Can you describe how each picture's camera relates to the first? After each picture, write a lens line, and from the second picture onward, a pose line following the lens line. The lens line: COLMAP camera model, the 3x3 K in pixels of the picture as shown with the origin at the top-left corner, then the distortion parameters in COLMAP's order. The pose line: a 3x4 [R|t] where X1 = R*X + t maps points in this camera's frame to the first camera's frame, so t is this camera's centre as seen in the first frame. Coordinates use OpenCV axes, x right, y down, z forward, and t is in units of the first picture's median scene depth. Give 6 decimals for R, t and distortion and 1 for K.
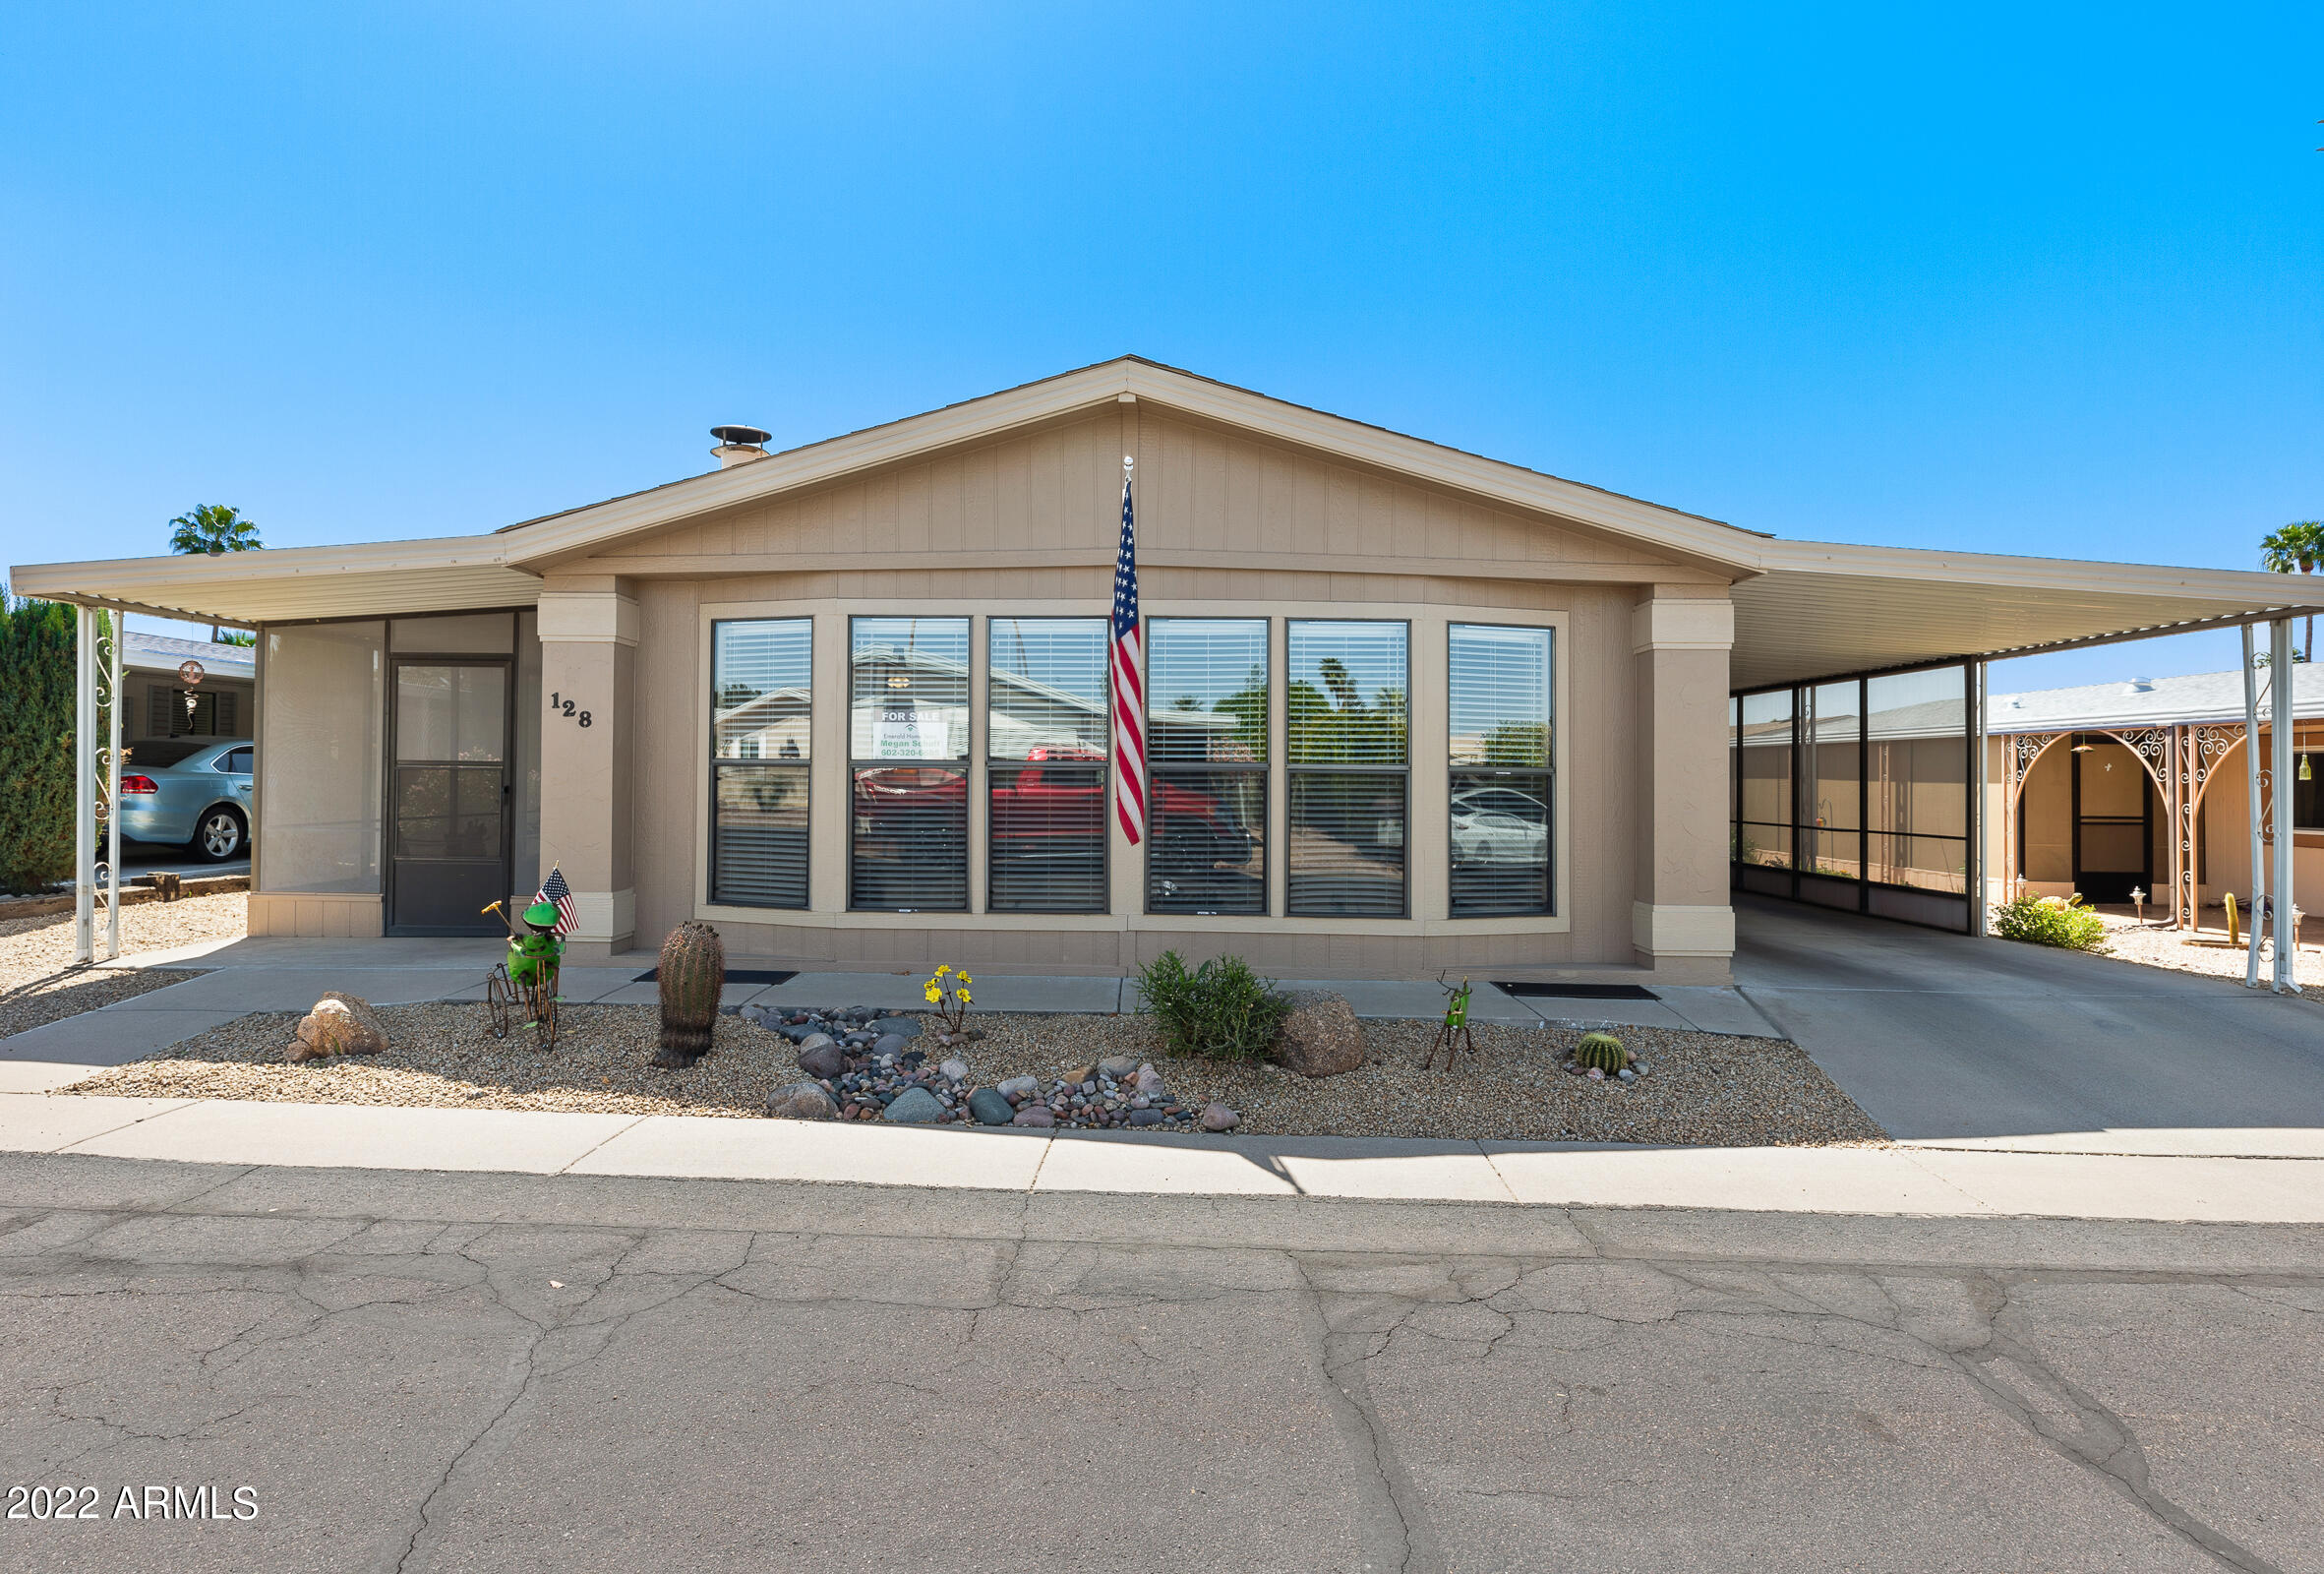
lens RADIAL K [[1171.8, 0, 1154.0], [0, 1171.8, 782.6], [0, 0, 1]] dist [-0.003541, -0.000174]
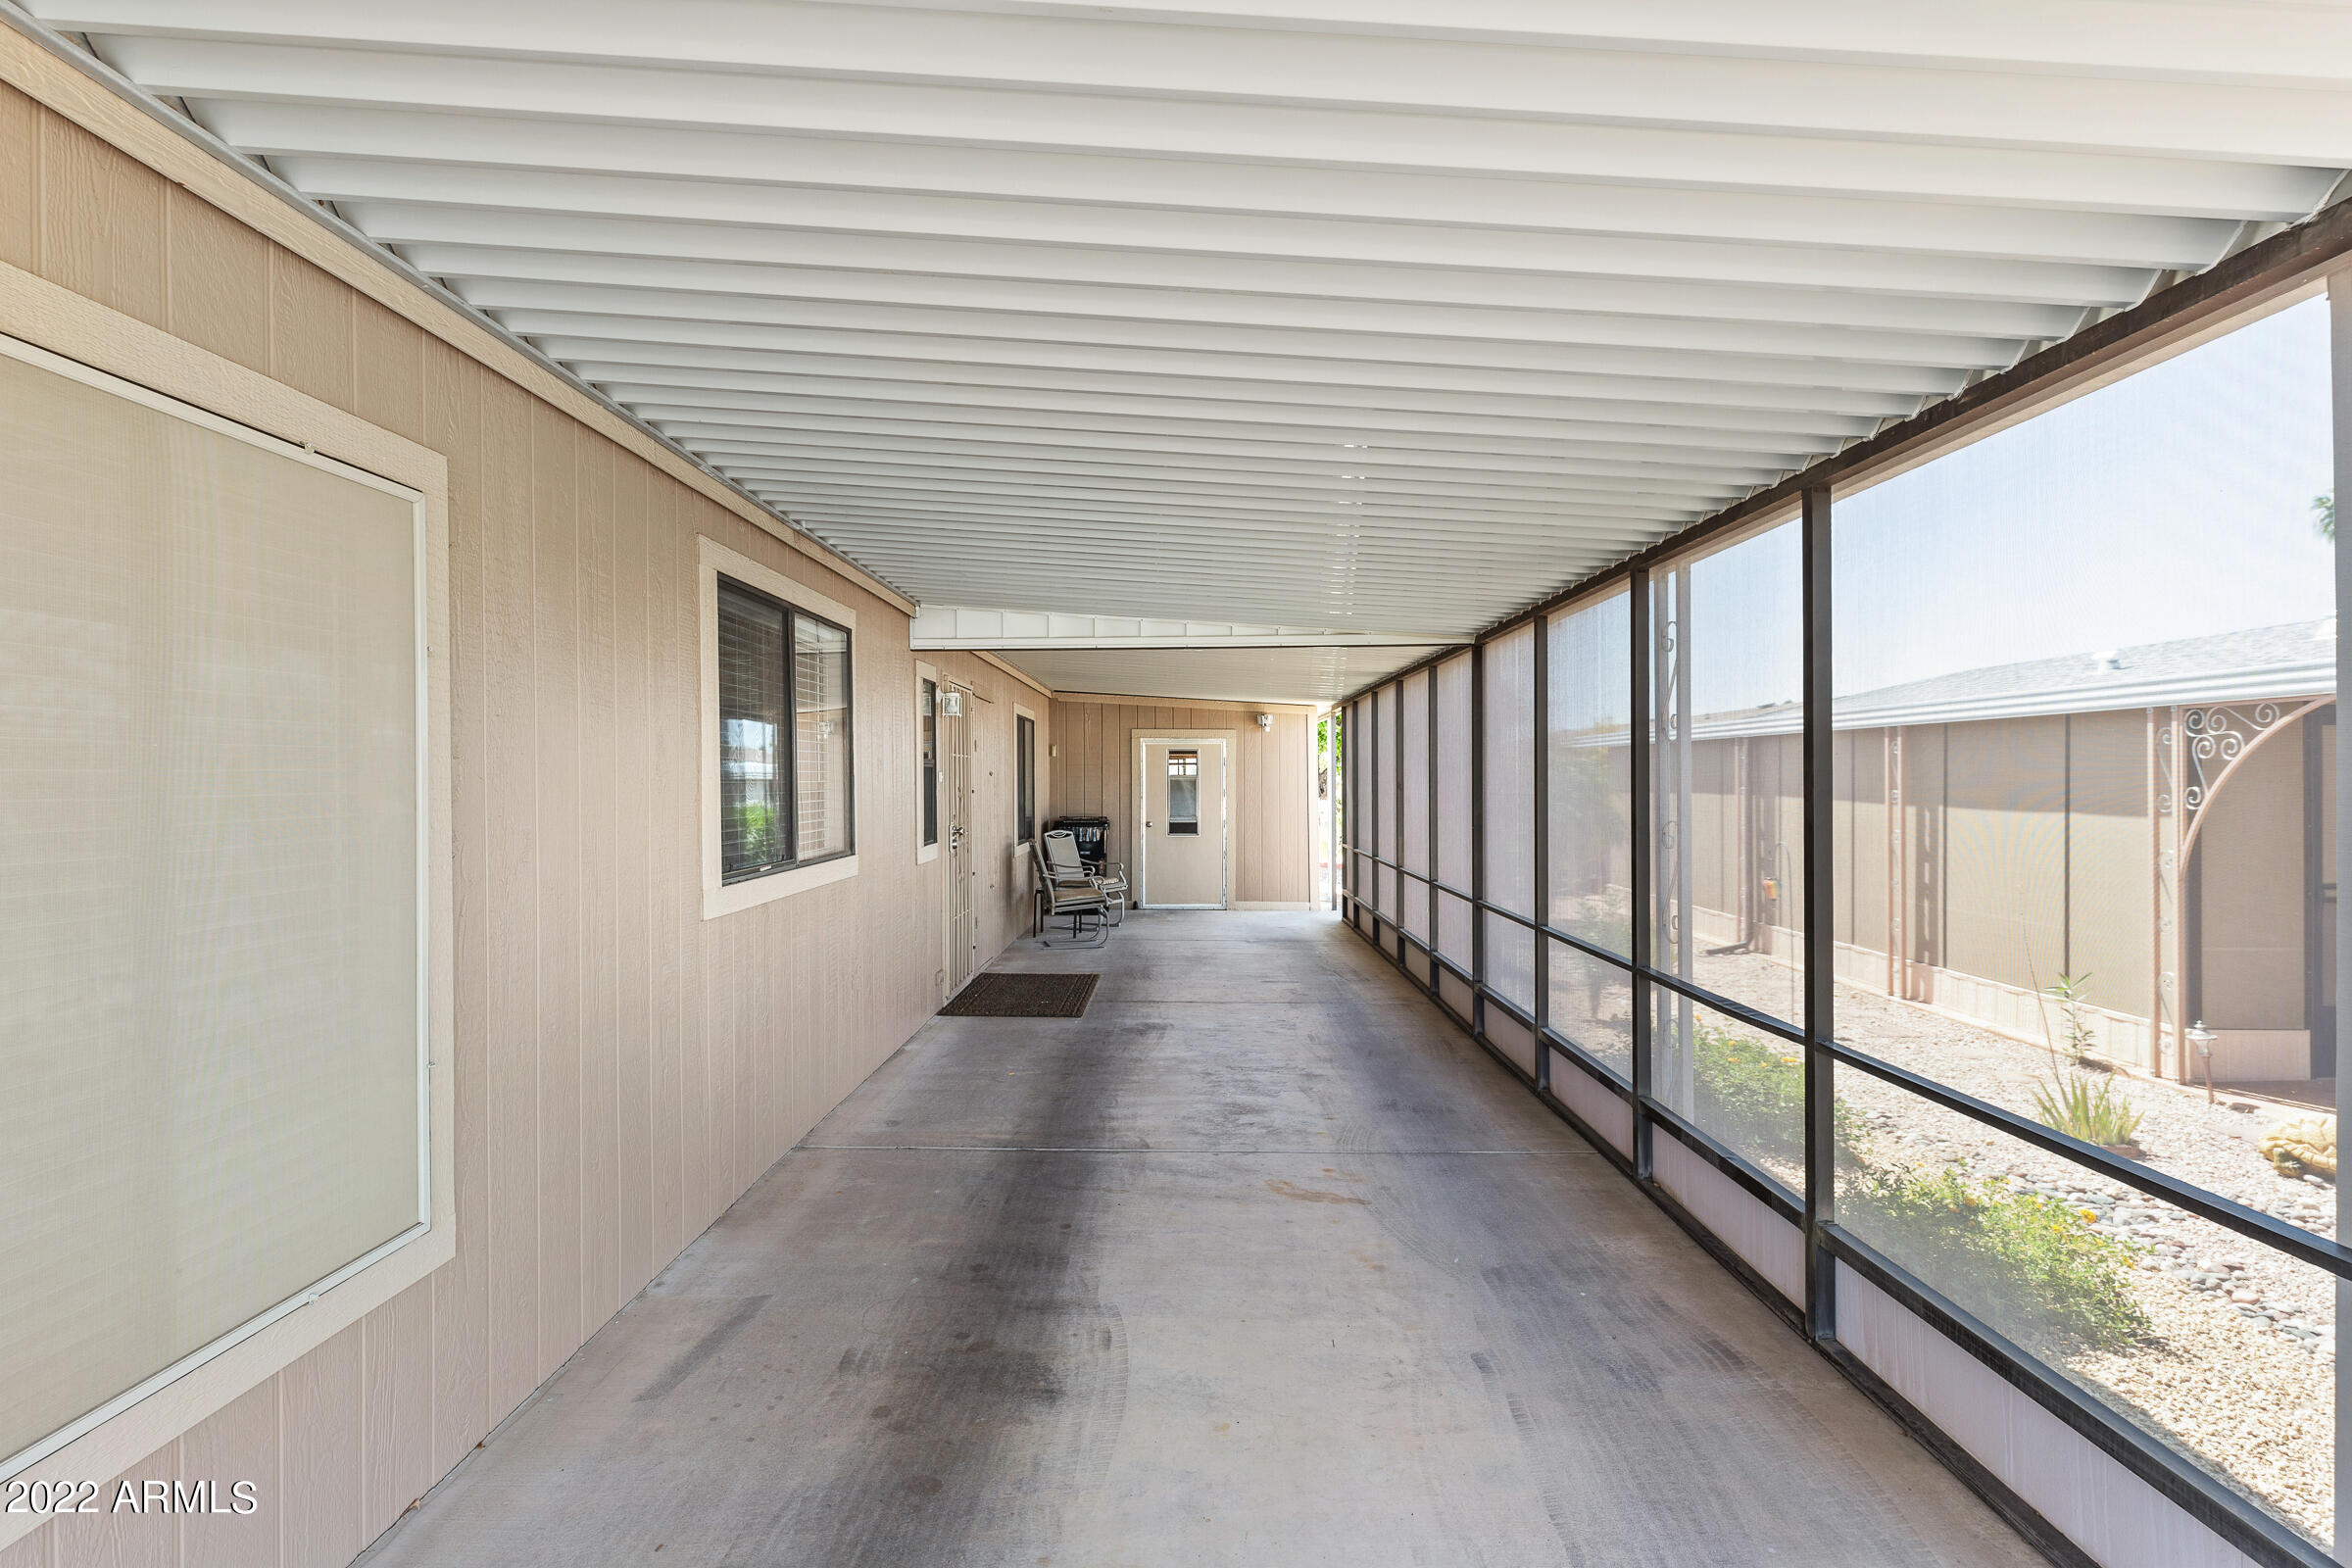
lens RADIAL K [[1185.7, 0, 1178.8], [0, 1185.7, 785.6], [0, 0, 1]] dist [-0.003541, -0.000174]
pose [[0.999732, -0.020156, 0.011354, 0.364359], [0.020214, 0.999783, -0.005062, -0.017196], [-0.011250, 0.005290, 0.999923, 0.577202]]
